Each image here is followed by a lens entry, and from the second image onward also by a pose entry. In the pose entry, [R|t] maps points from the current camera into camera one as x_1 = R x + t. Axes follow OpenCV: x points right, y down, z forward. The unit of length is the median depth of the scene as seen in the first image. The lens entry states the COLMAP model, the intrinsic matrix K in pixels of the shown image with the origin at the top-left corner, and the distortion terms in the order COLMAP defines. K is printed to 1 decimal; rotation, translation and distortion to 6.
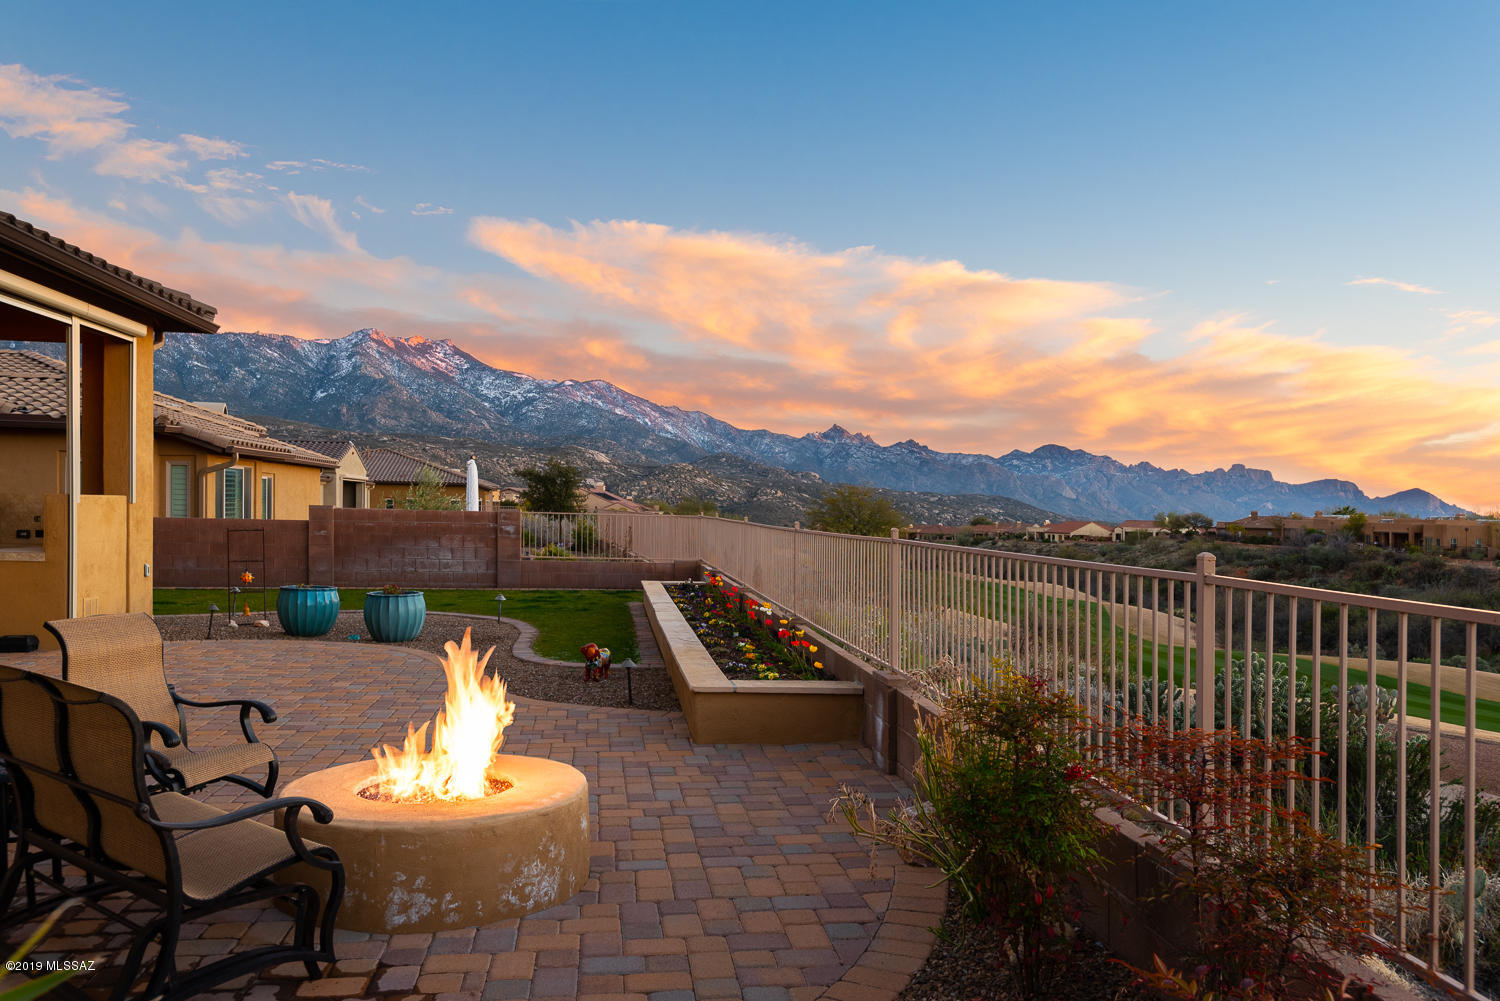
lens RADIAL K [[1158.5, 0, 604.7], [0, 1158.5, 522.3], [0, 0, 1]] dist [0.030961, -0.002472]
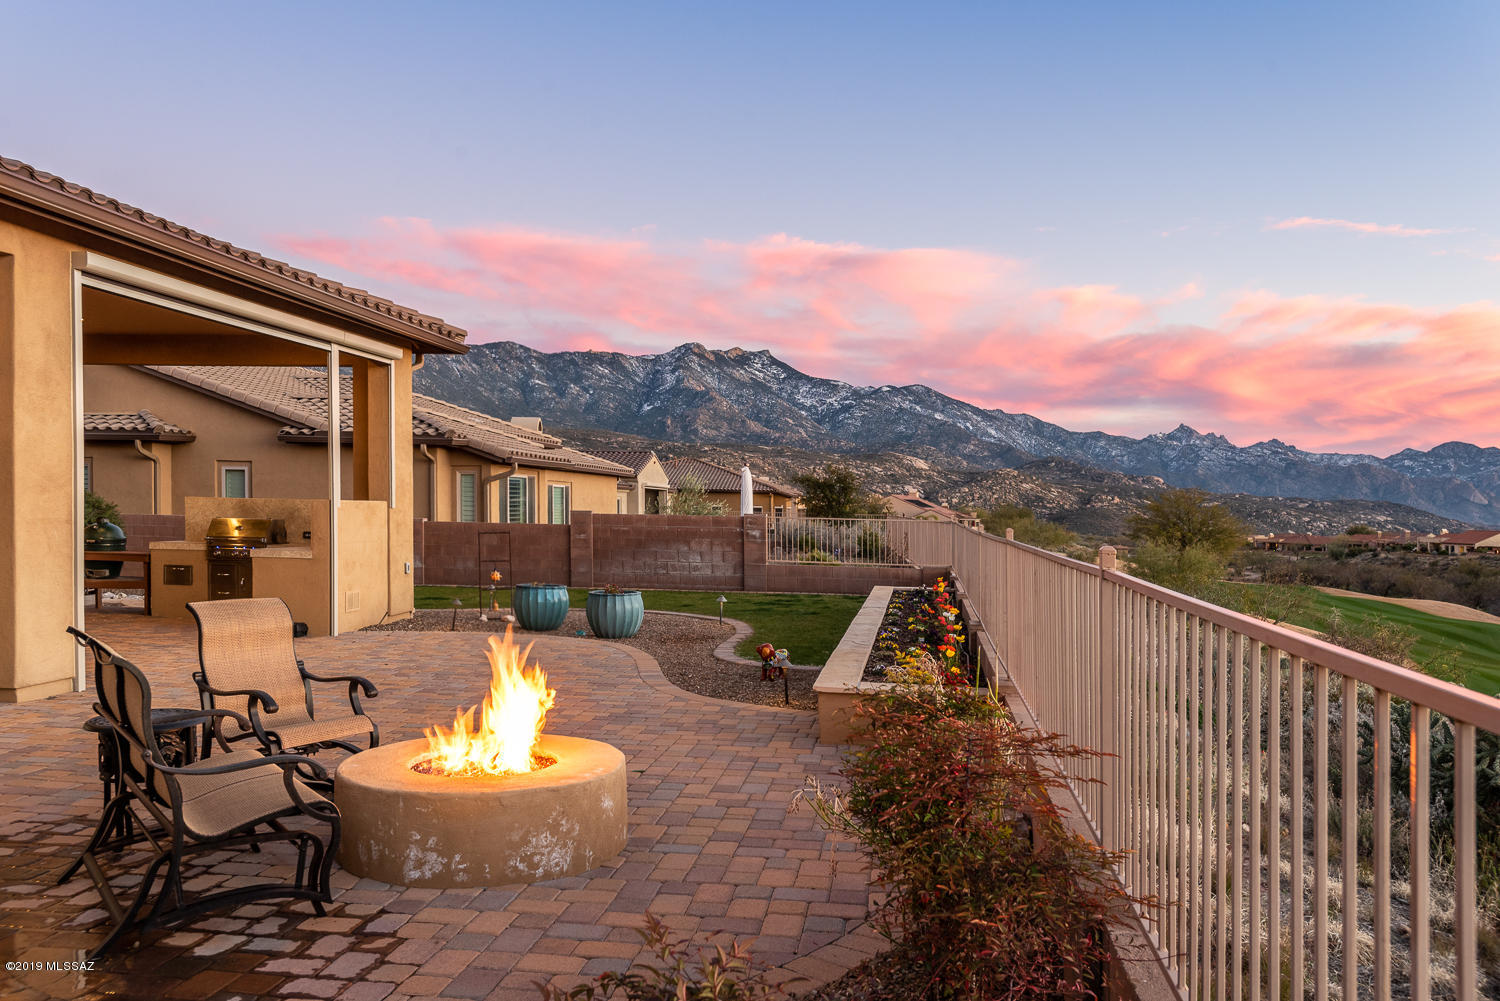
lens RADIAL K [[1180.8, 0, 751.4], [0, 1180.8, 536.3], [0, 0, 1]] dist [0.062815, -0.080243]
pose [[0.959931, 0.003946, -0.280209, 0.175892], [-0.003781, 0.999992, 0.001132, 0.005972], [0.280211, -0.000028, 0.959938, -0.001190]]
